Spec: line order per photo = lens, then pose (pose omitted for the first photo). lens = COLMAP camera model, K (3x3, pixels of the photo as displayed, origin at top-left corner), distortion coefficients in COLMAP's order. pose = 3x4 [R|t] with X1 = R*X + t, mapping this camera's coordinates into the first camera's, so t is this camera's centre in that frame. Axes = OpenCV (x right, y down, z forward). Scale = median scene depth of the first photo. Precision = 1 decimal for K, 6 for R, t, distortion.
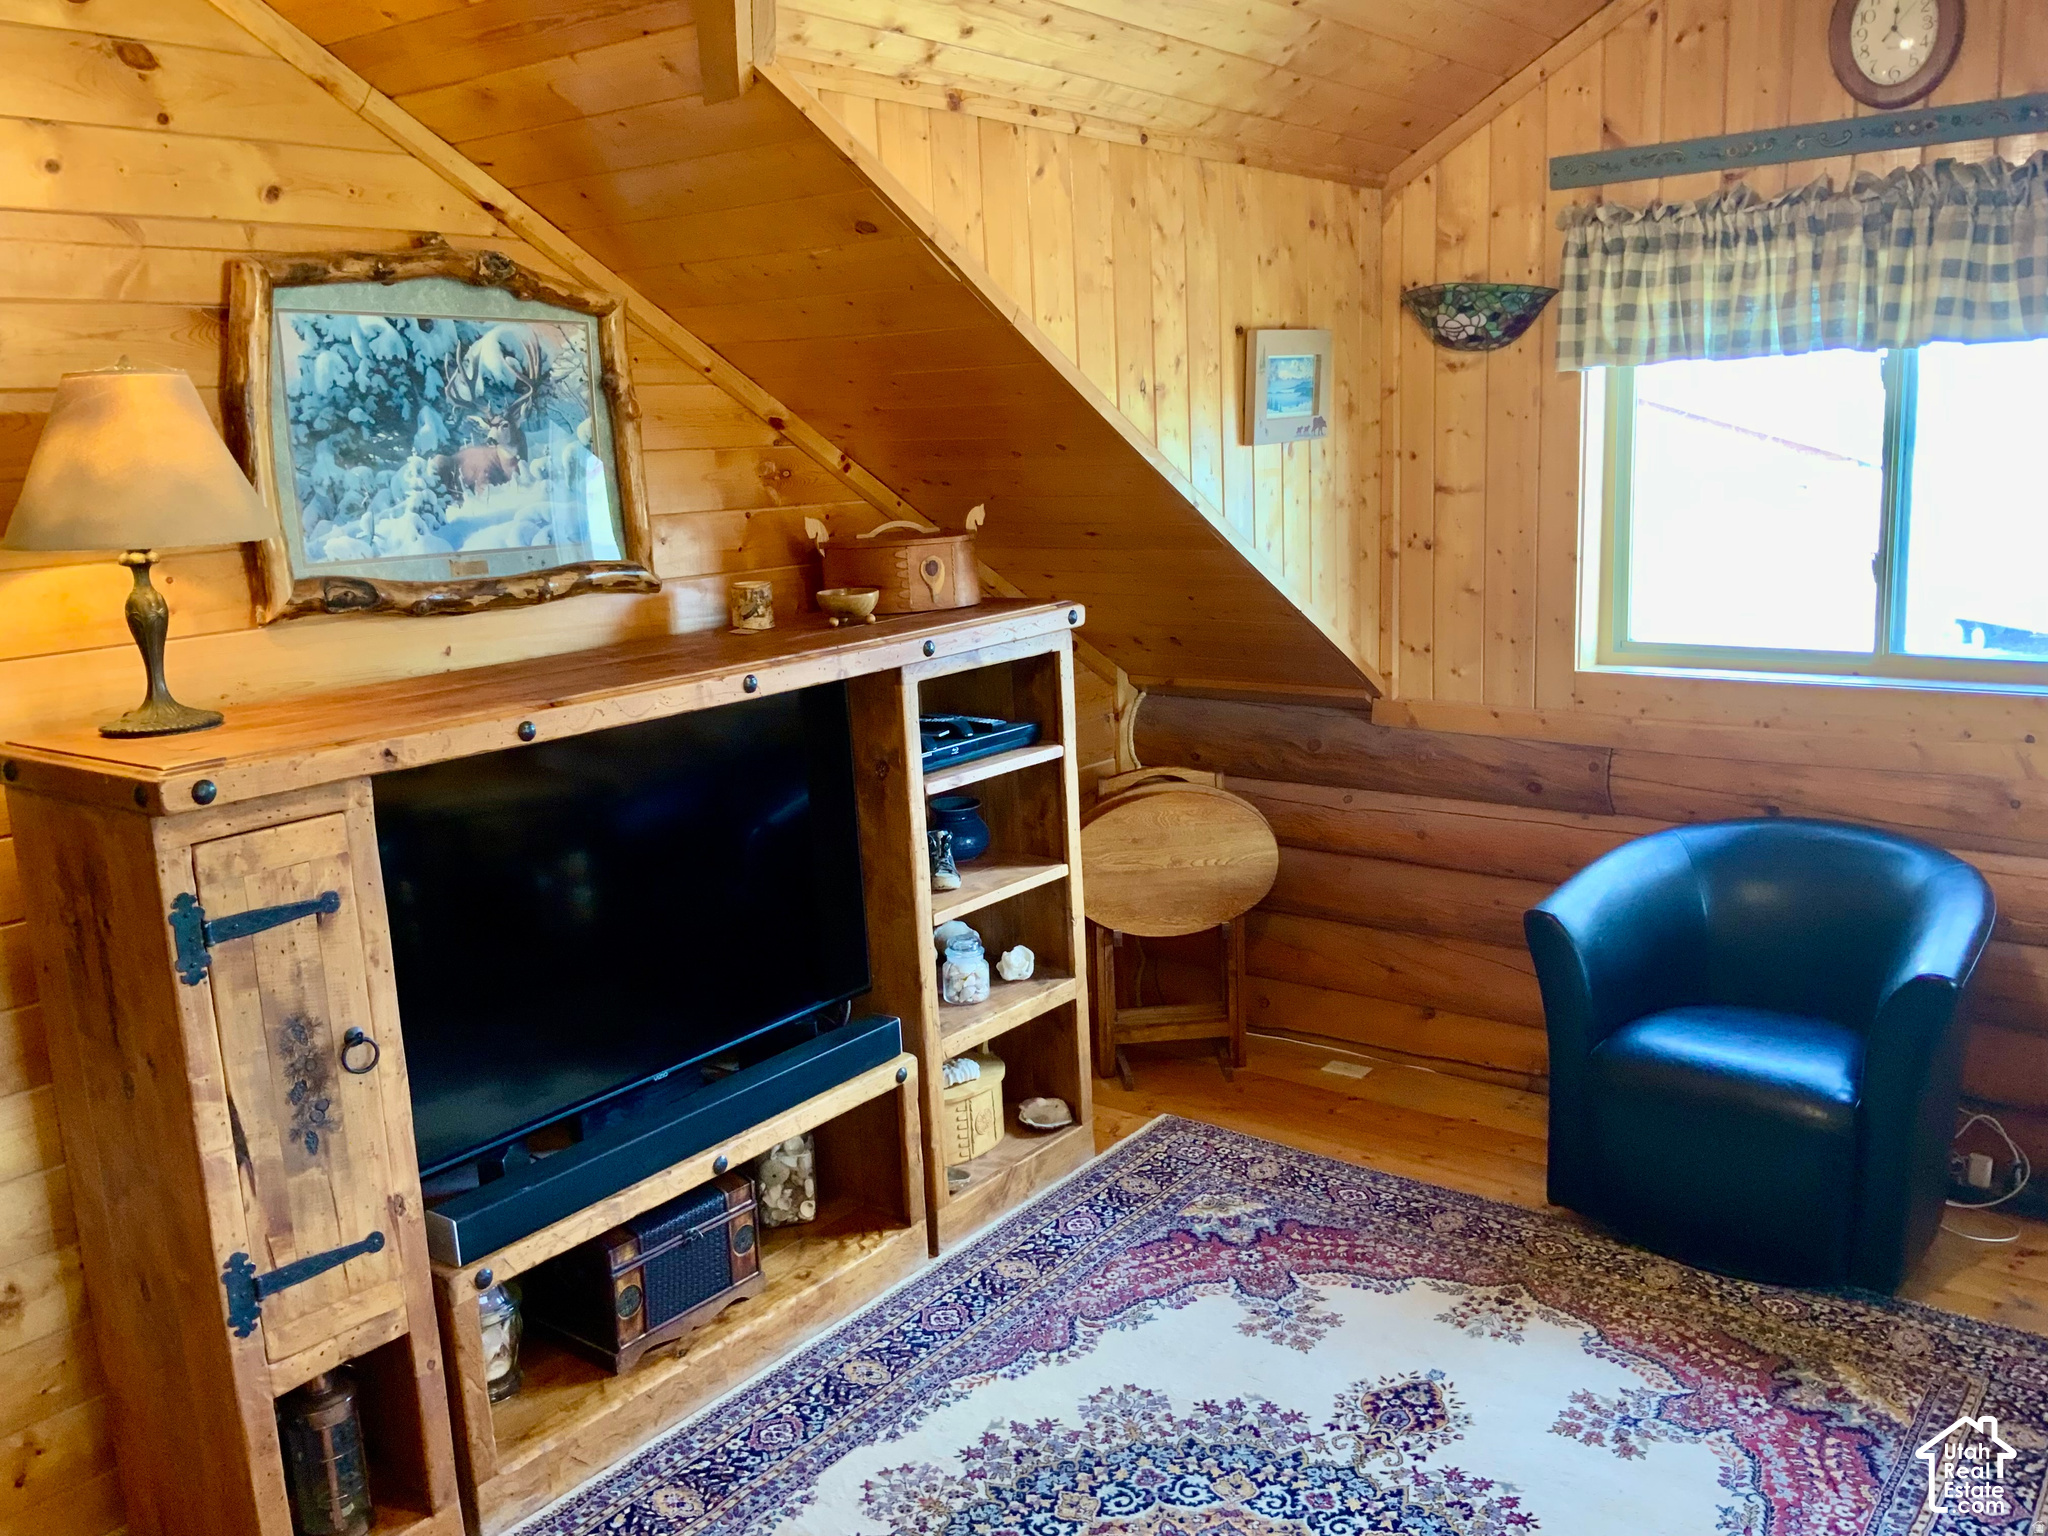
lens RADIAL K [[1707.2, 0, 1020.2], [0, 1707.2, 763.1], [0, 0, 1]] dist [0.077794, -0.143347]
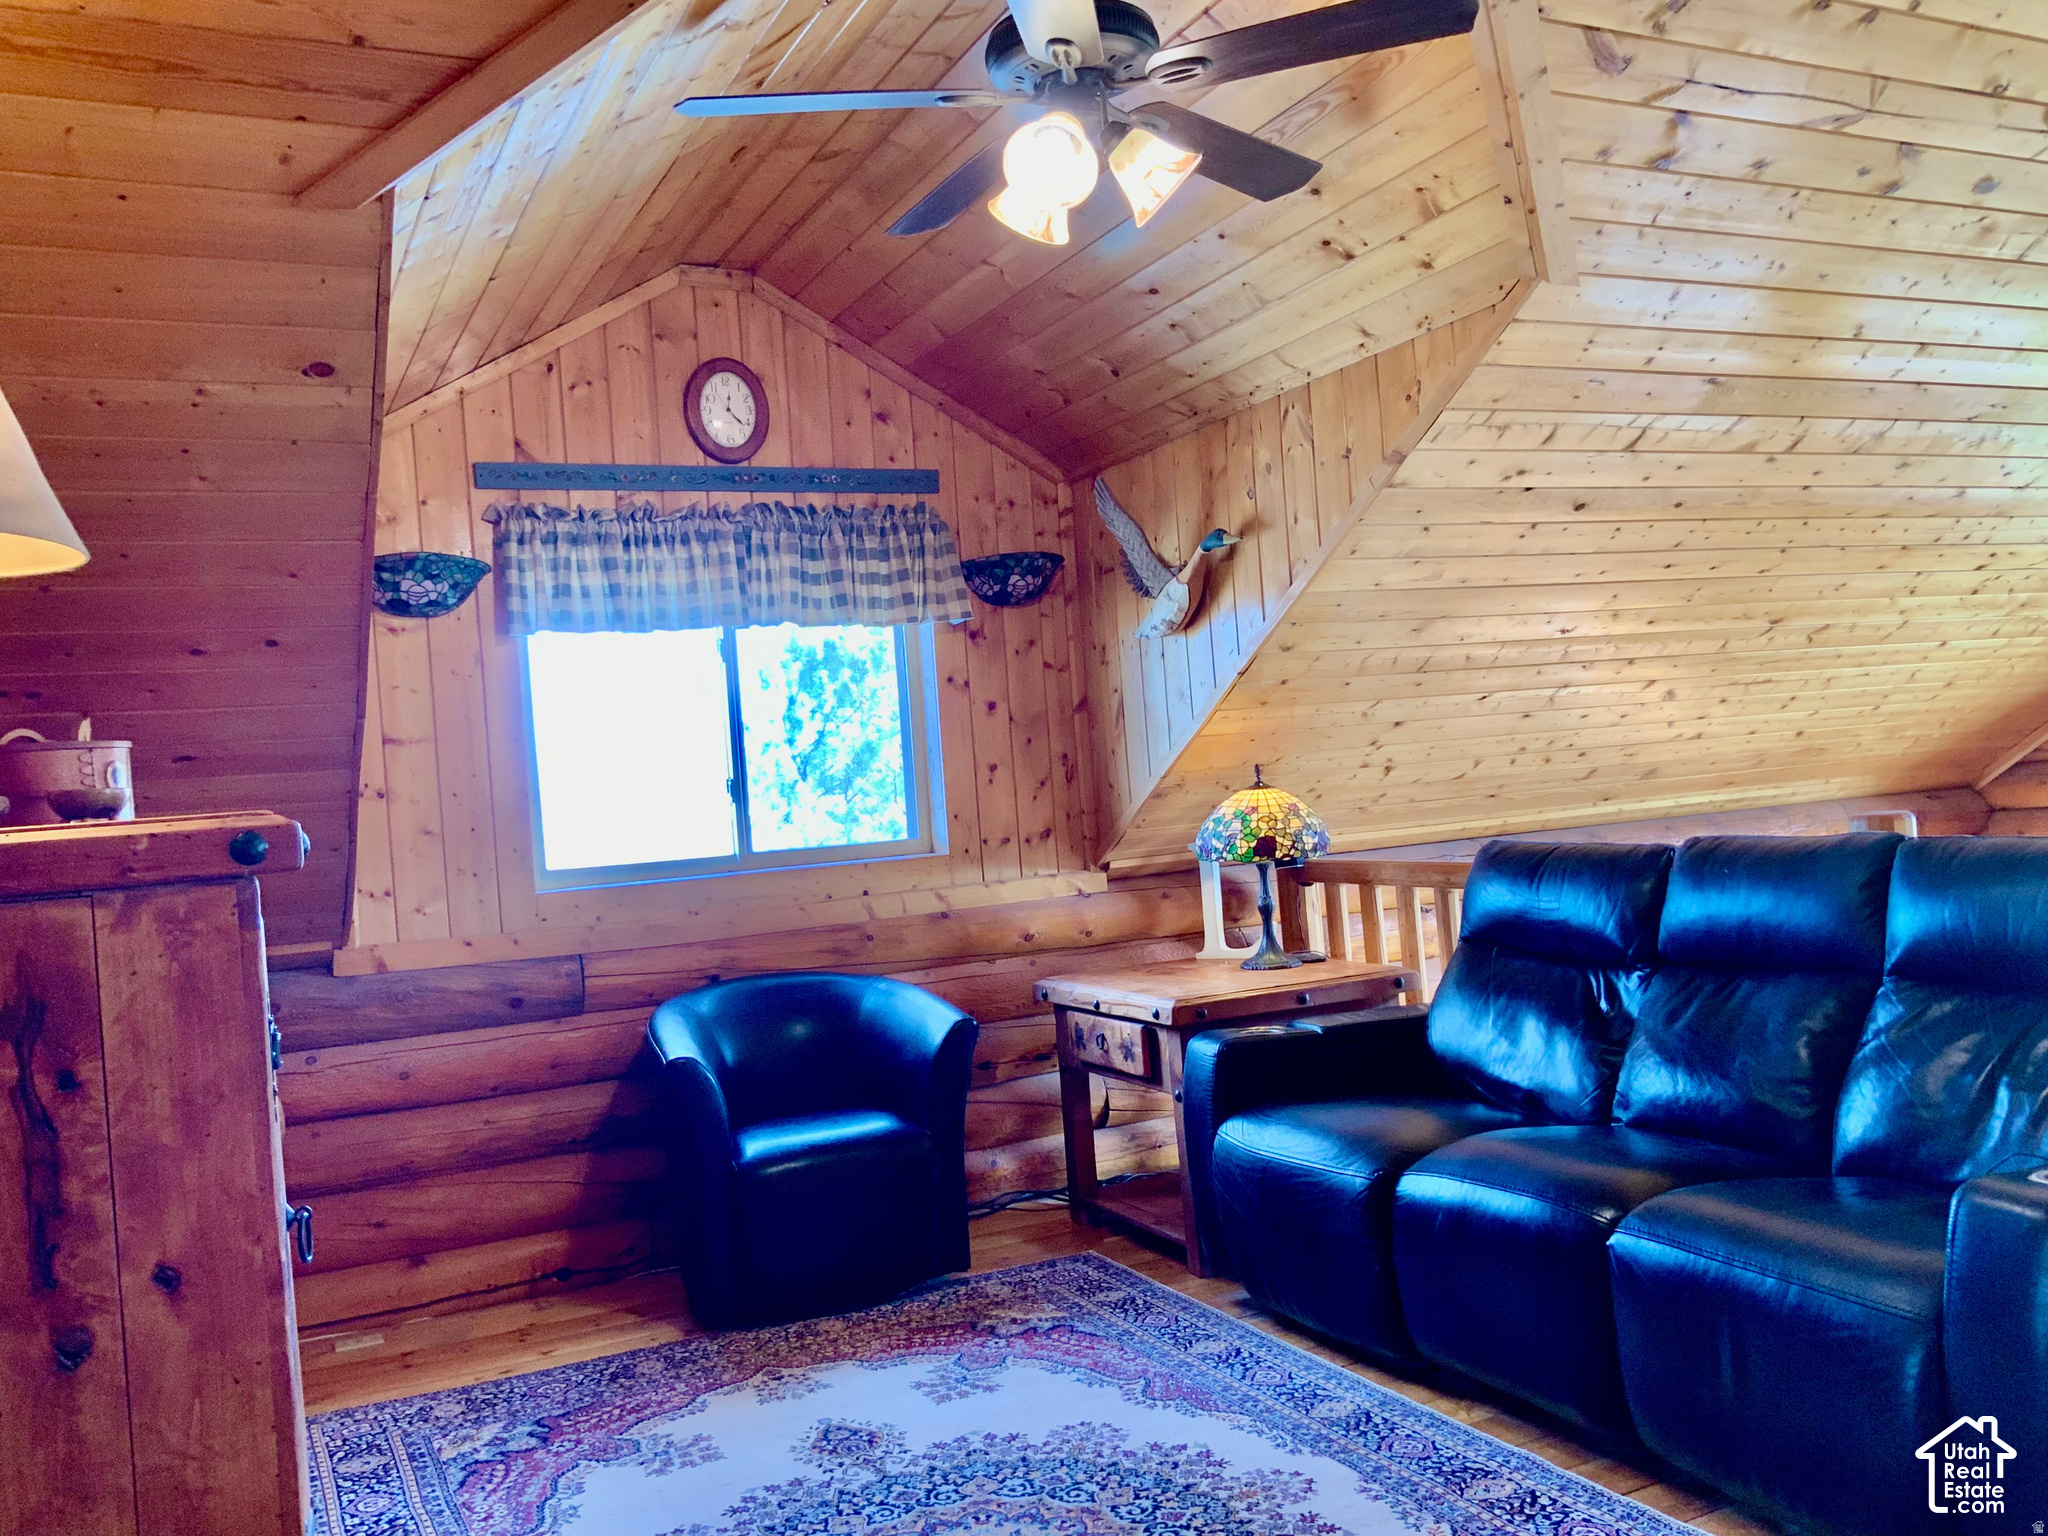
lens RADIAL K [[1707.2, 0, 1020.5], [0, 1707.2, 764.9], [0, 0, 1]] dist [0.077794, -0.143347]
pose [[0.444422, 0.016388, 0.895668, -0.626549], [0.222861, 0.966375, -0.128264, 0.091994], [-0.867653, 0.256613, 0.425826, 0.242351]]
